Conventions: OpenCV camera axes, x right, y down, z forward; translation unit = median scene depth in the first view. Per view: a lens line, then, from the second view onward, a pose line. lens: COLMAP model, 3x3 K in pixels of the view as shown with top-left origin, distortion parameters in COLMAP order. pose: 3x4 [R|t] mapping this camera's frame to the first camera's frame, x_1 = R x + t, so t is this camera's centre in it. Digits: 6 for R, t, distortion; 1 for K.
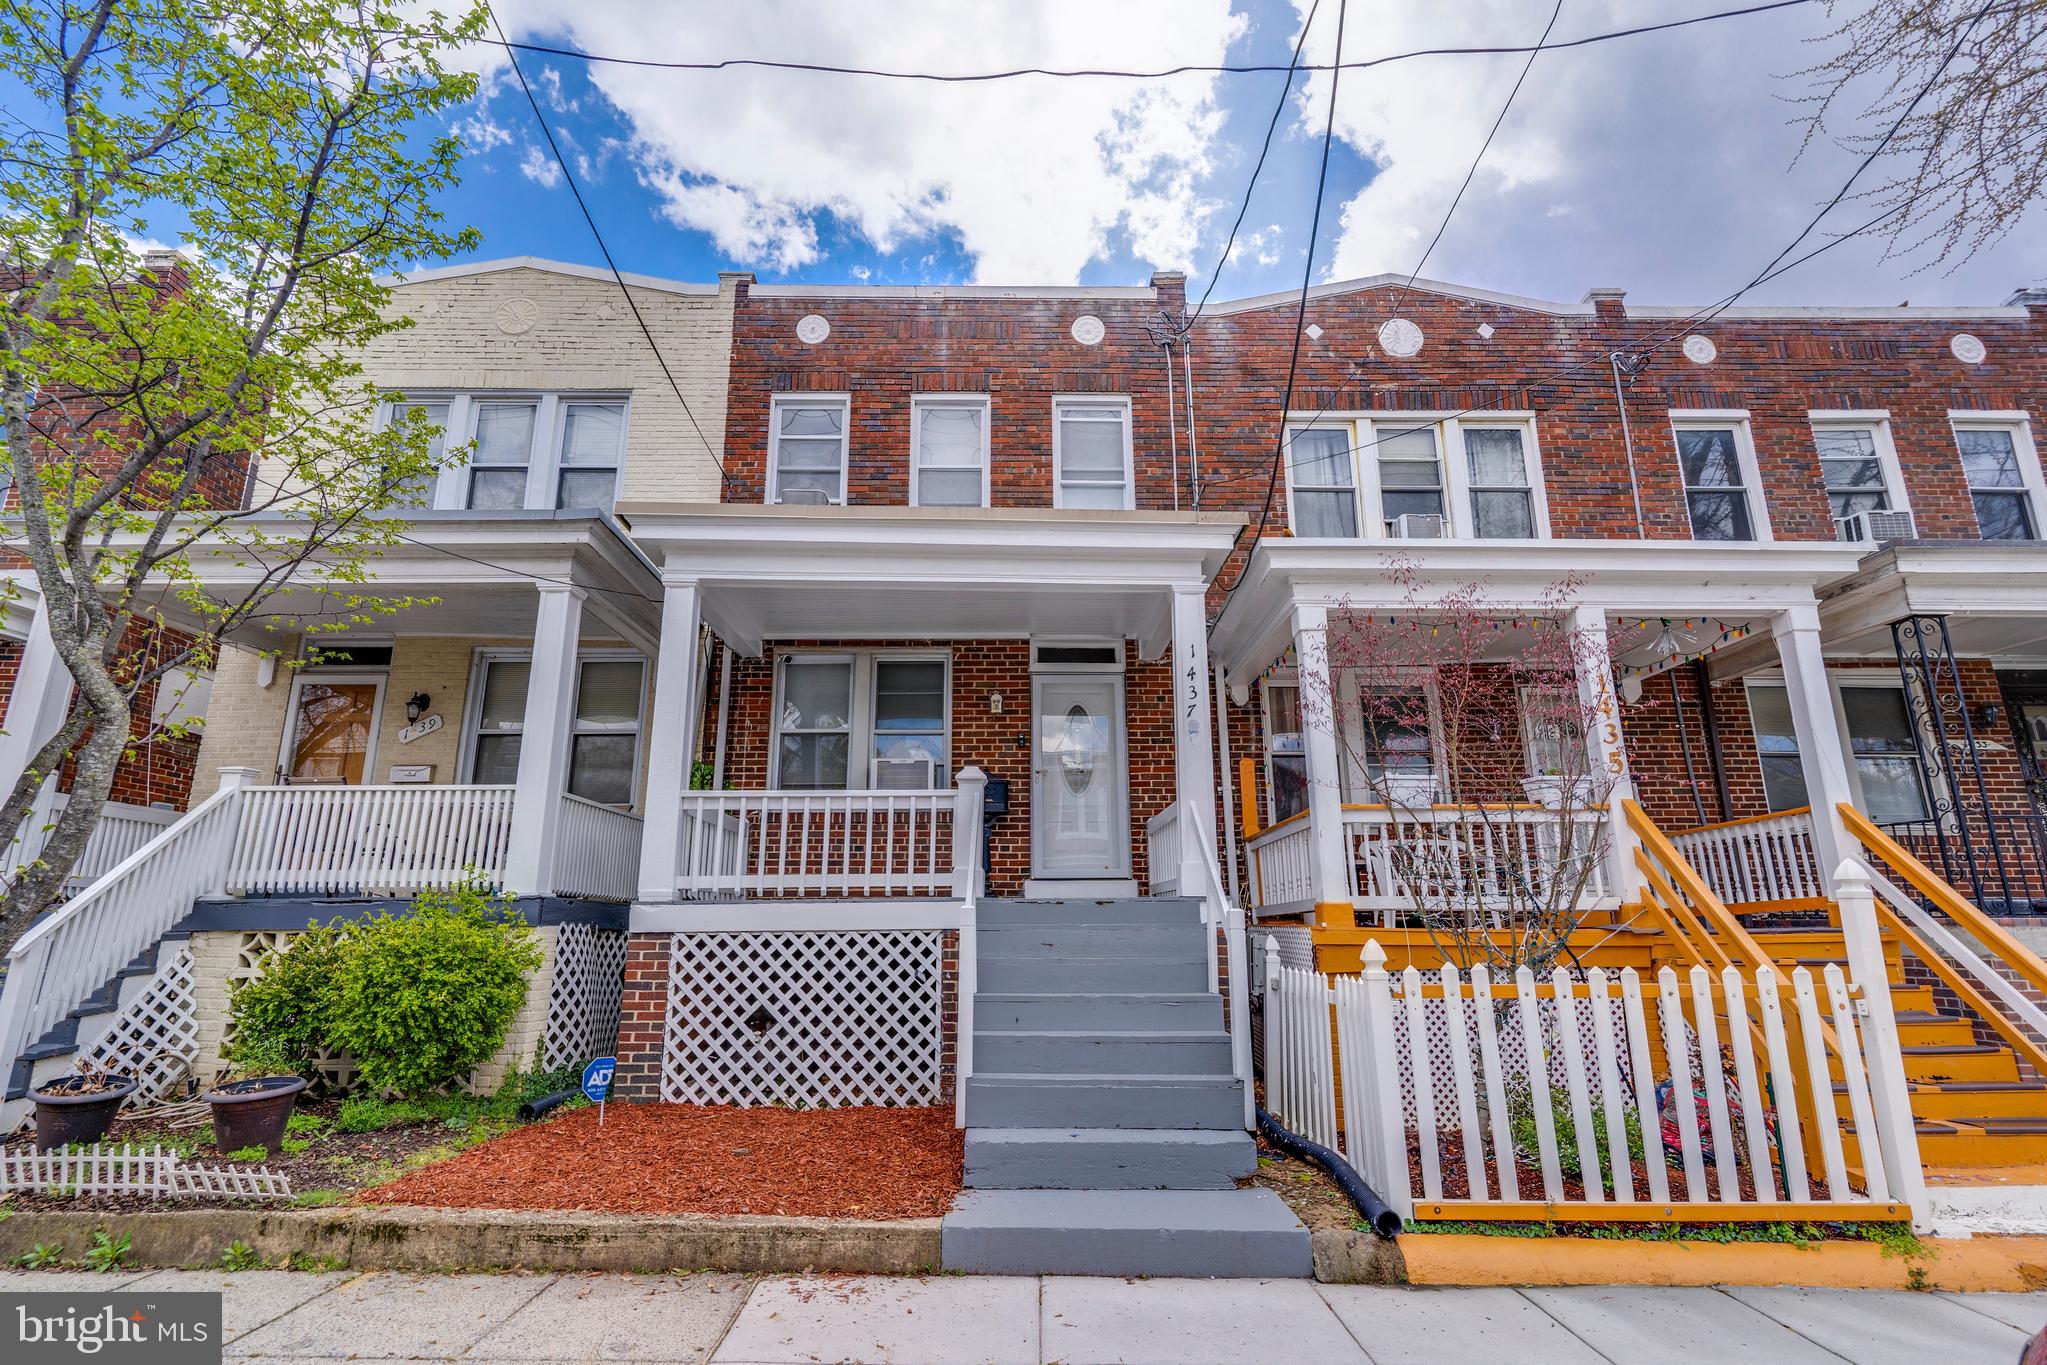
lens RADIAL K [[982.5, 0, 1020.8], [0, 982.5, 685.2], [0, 0, 1]] dist [0.000483, 0.001903]
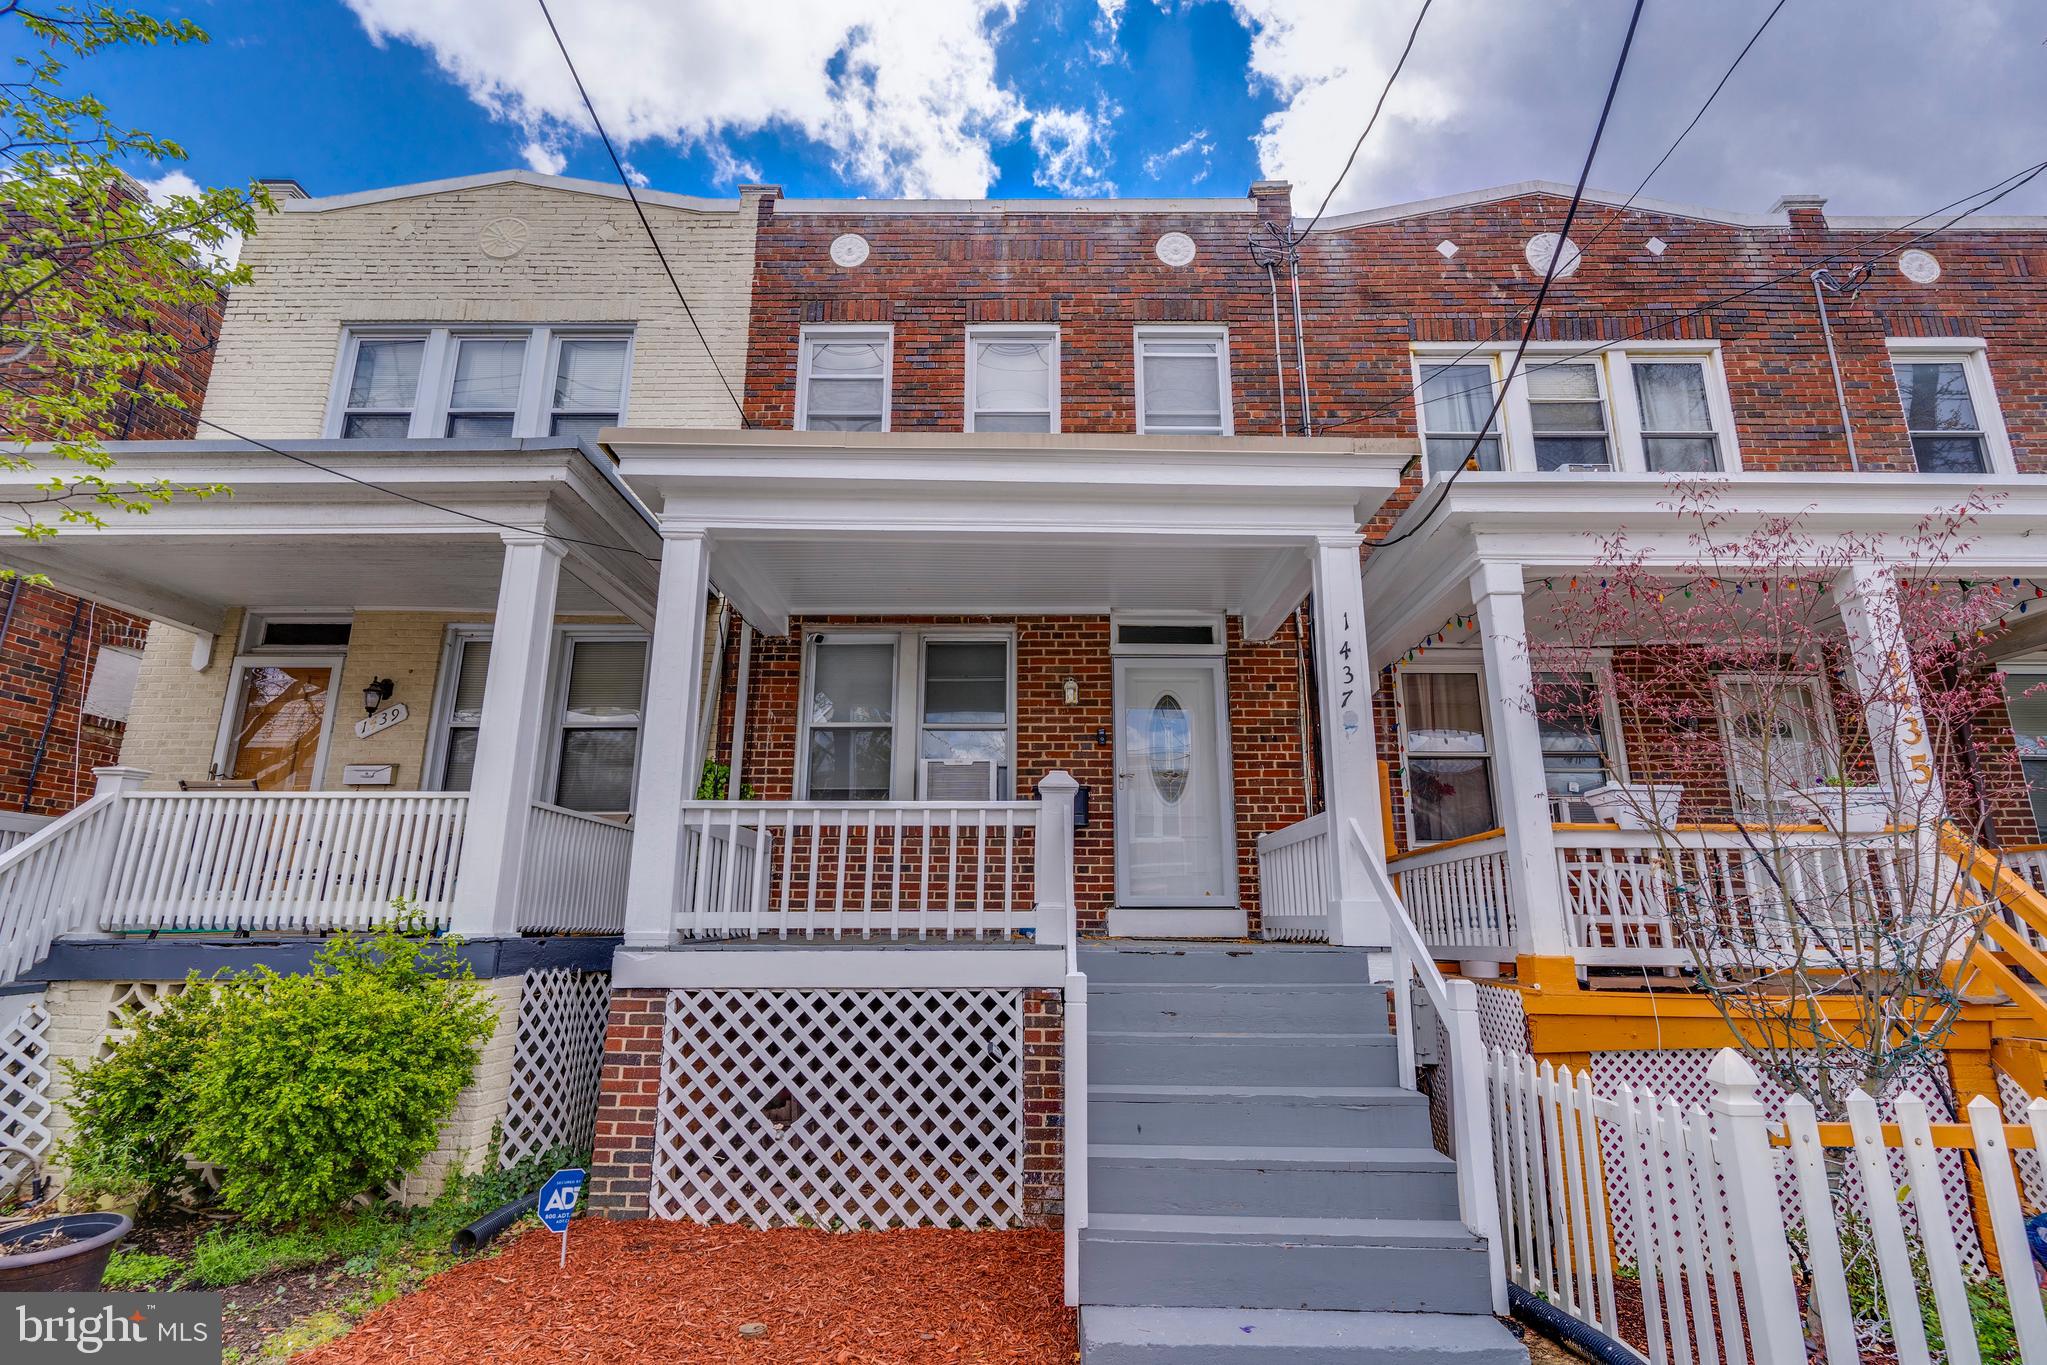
lens RADIAL K [[982.5, 0, 1025.6], [0, 982.5, 682.2], [0, 0, 1]] dist [0.000483, 0.001903]
pose [[0.999723, 0.002505, -0.023394, -0.045171], [-0.002519, 0.999997, -0.000581, 0.011149], [0.023393, 0.000640, 0.999726, 0.182290]]
